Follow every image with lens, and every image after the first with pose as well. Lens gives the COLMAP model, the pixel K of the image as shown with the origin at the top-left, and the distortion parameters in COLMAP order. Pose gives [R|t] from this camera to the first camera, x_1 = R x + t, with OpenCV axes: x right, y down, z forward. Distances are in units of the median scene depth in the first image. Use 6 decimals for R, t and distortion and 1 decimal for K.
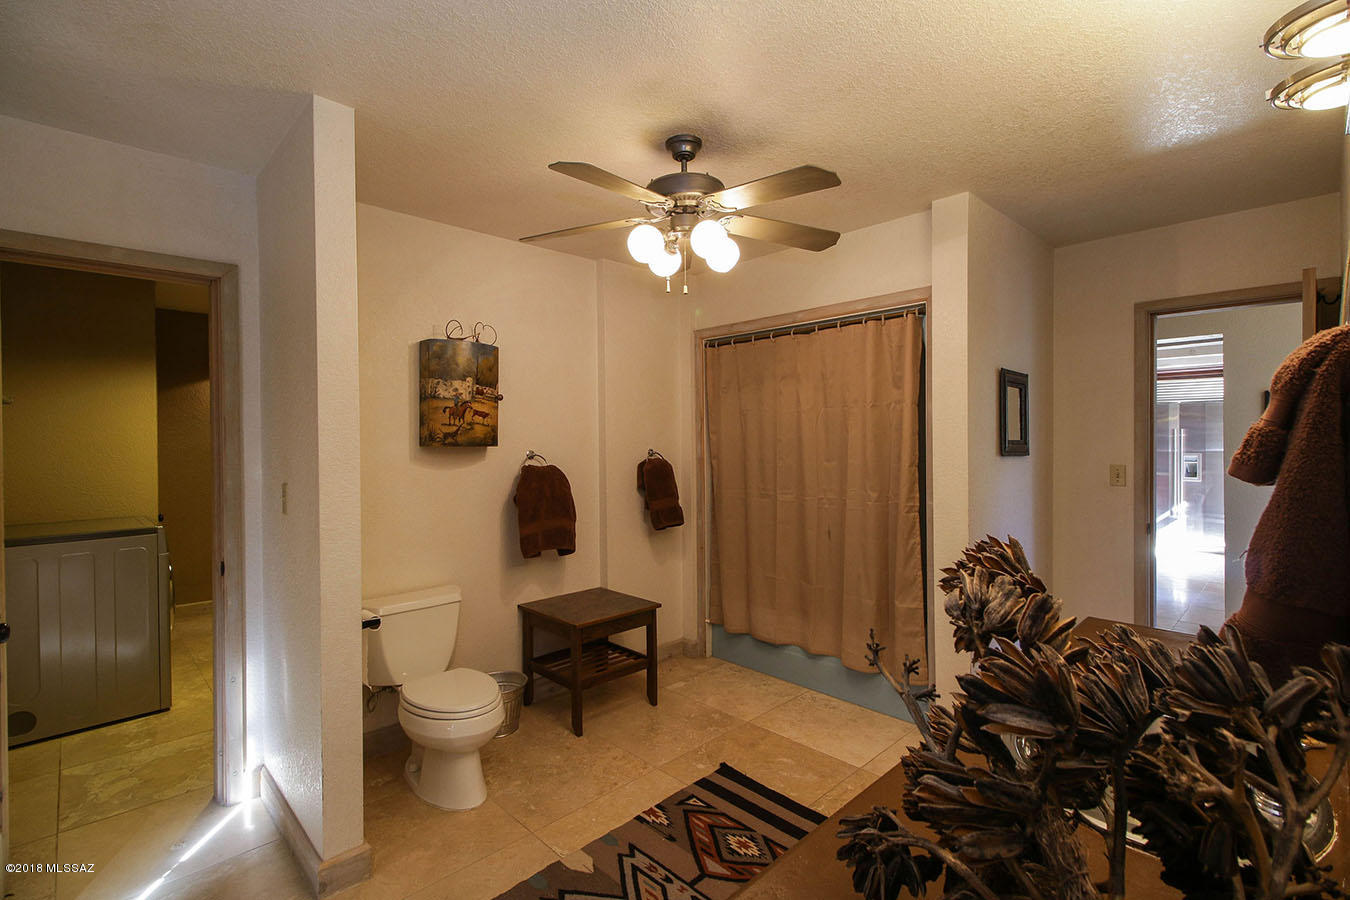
lens RADIAL K [[616.6, 0, 670.7], [0, 616.6, 442.8], [0, 0, 1]] dist [0.000214, -0.003579]
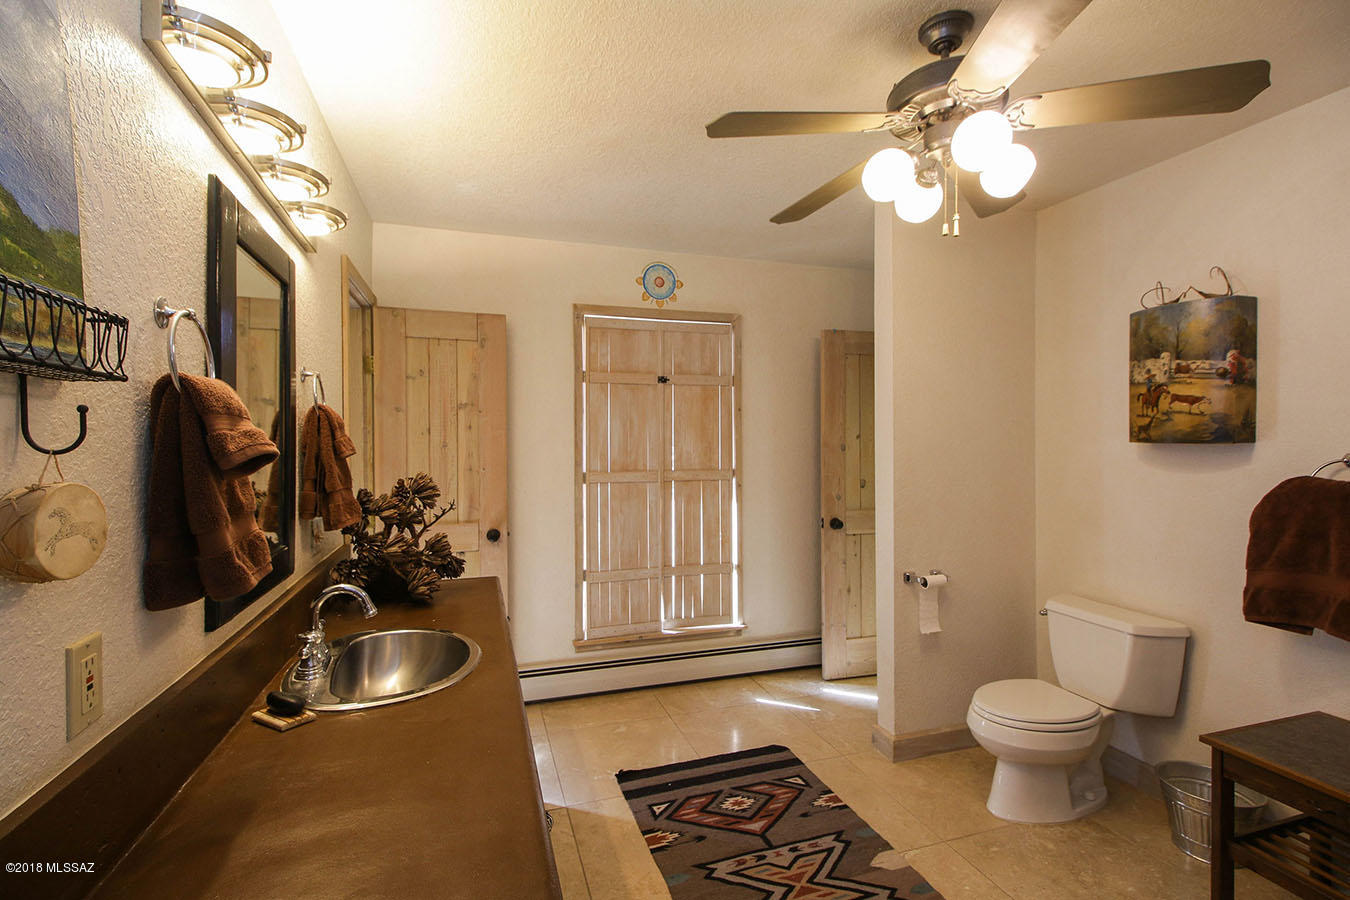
lens RADIAL K [[616.6, 0, 675.3], [0, 616.6, 447.1], [0, 0, 1]] dist [0.000214, -0.003579]
pose [[-0.436443, 0.014070, -0.899622, 0.626222], [-0.003003, 0.999849, 0.017095, -0.000289], [0.899727, 0.010163, -0.436335, 0.791365]]
